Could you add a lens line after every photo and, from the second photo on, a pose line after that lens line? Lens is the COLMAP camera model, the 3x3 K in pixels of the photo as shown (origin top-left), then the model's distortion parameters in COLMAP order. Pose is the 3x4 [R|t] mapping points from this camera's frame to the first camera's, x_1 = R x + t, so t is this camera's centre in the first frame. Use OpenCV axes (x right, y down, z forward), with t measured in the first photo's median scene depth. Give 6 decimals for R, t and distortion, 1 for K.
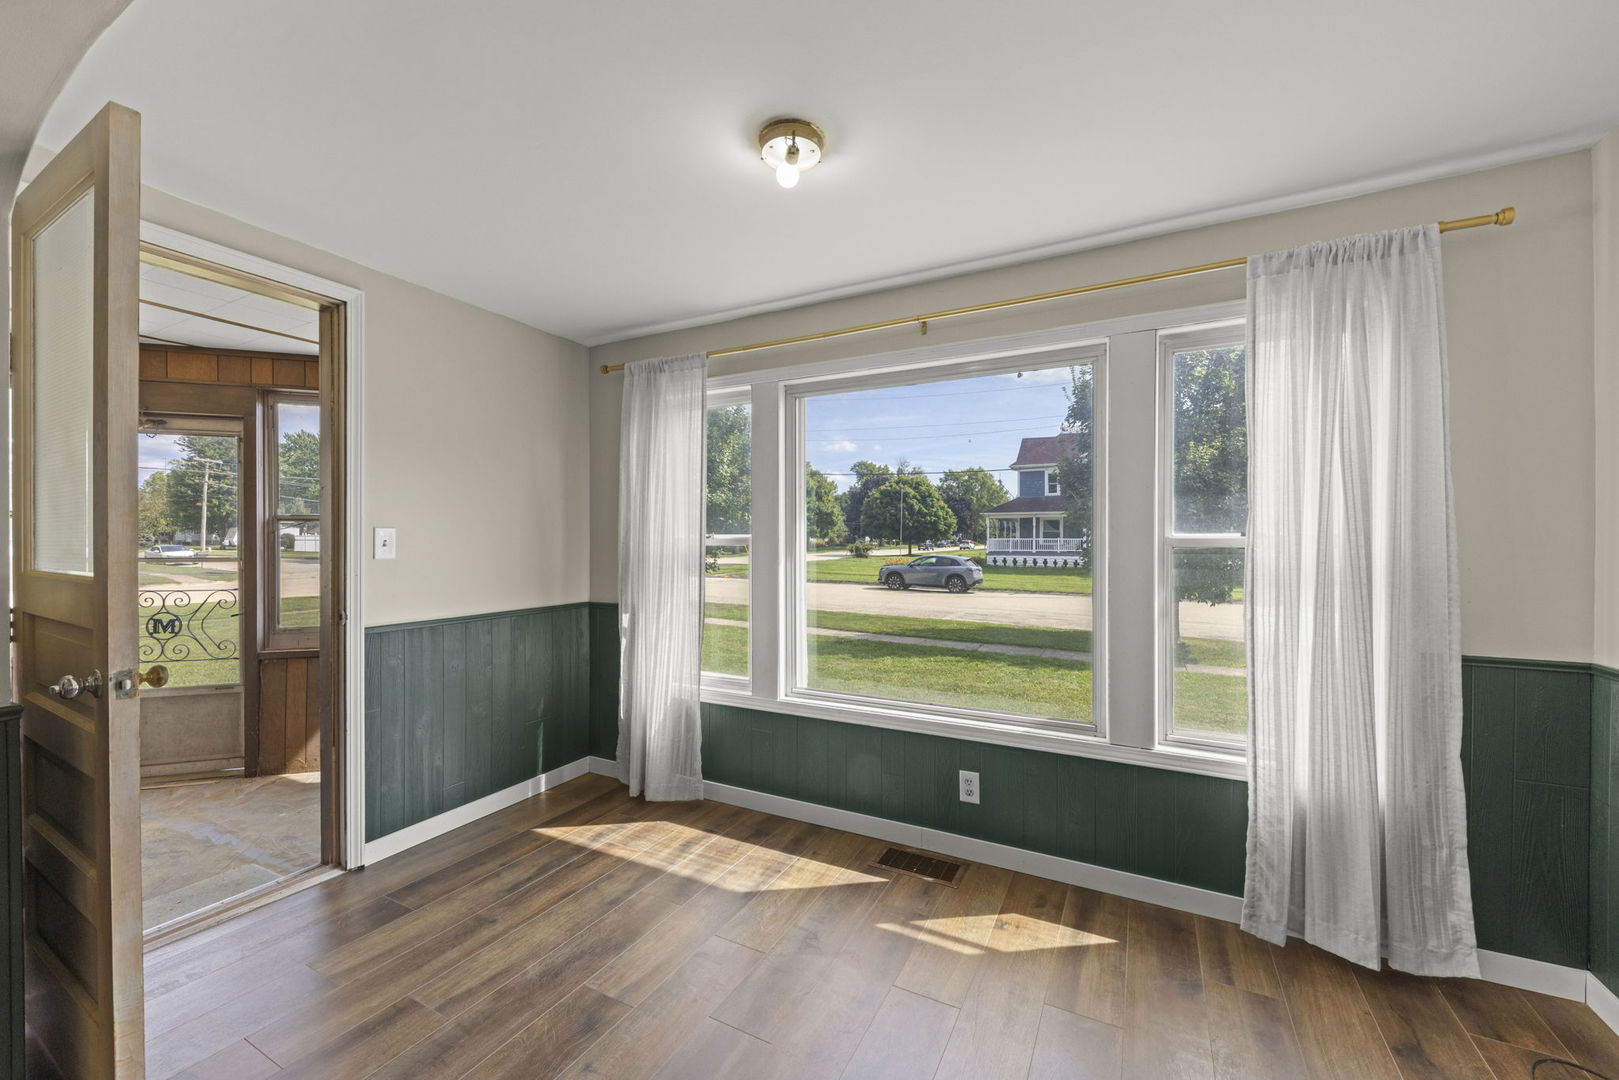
lens RADIAL K [[633.8, 0, 809.3], [0, 633.8, 536.8], [0, 0, 1]] dist [0.000448, -0.000182]
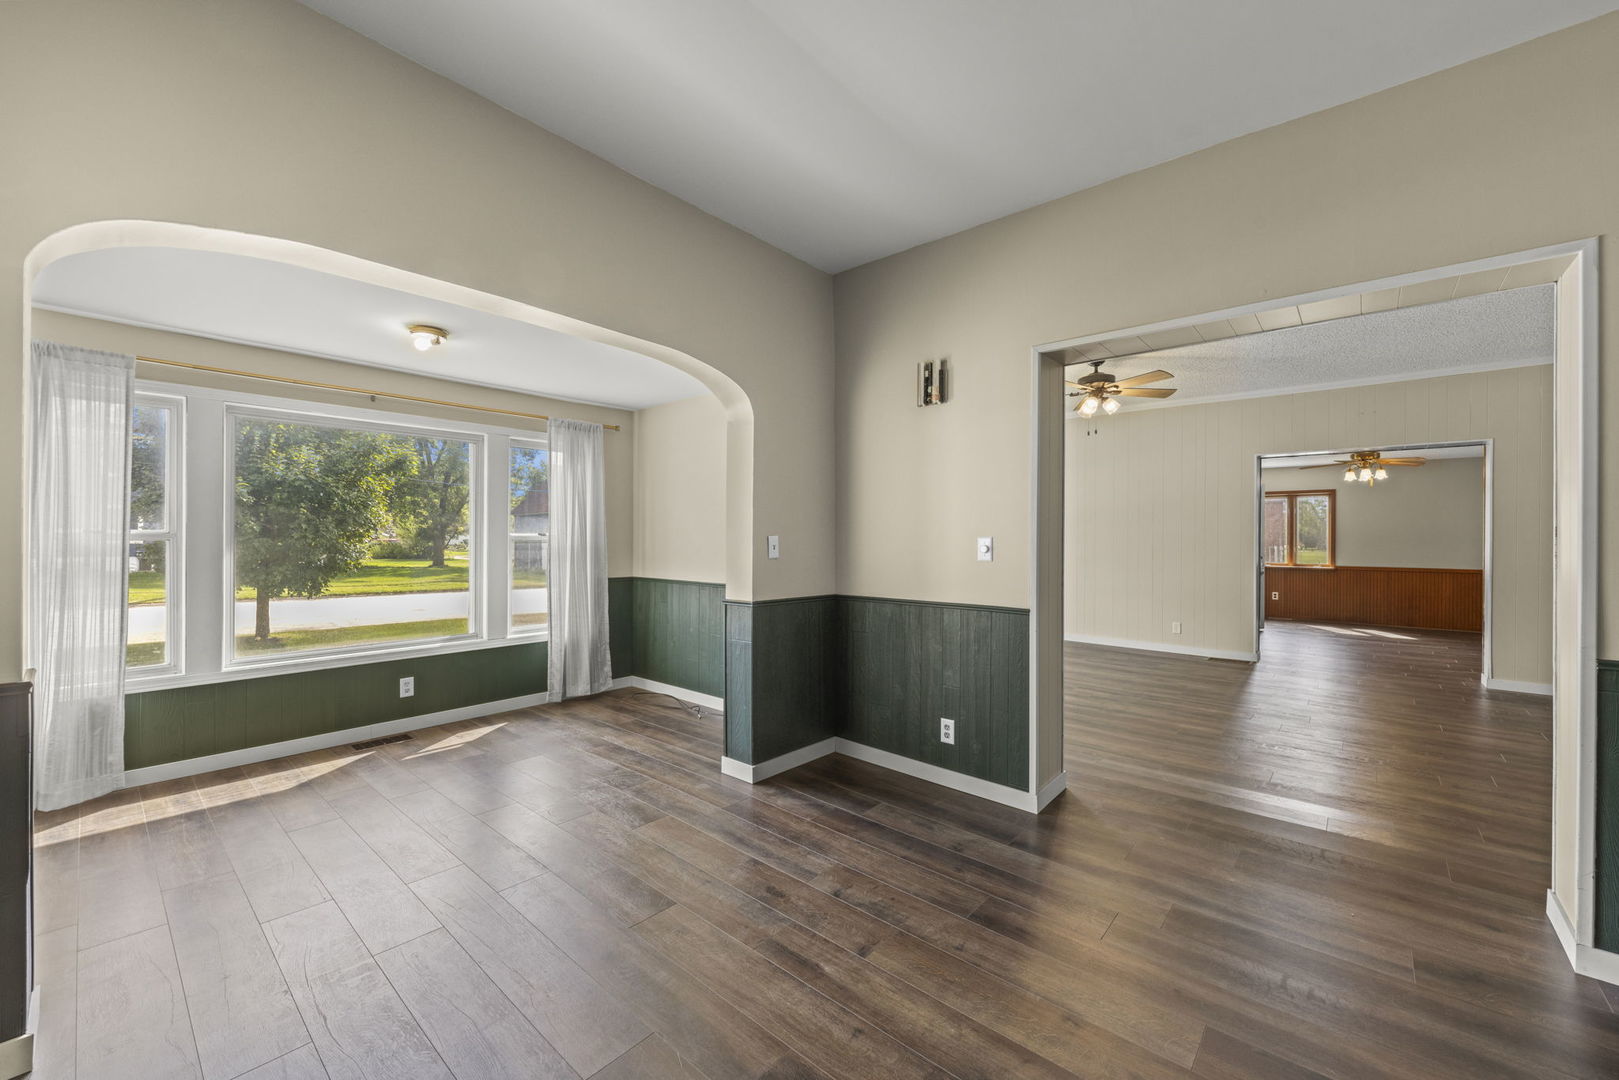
lens RADIAL K [[633.8, 0, 809.3], [0, 633.8, 536.8], [0, 0, 1]] dist [0.000448, -0.000182]
pose [[0.237622, 0.001845, 0.971356, -1.266031], [-0.005552, 0.999984, -0.000541, -0.000679], [-0.971342, -0.005265, 0.237629, -0.465872]]
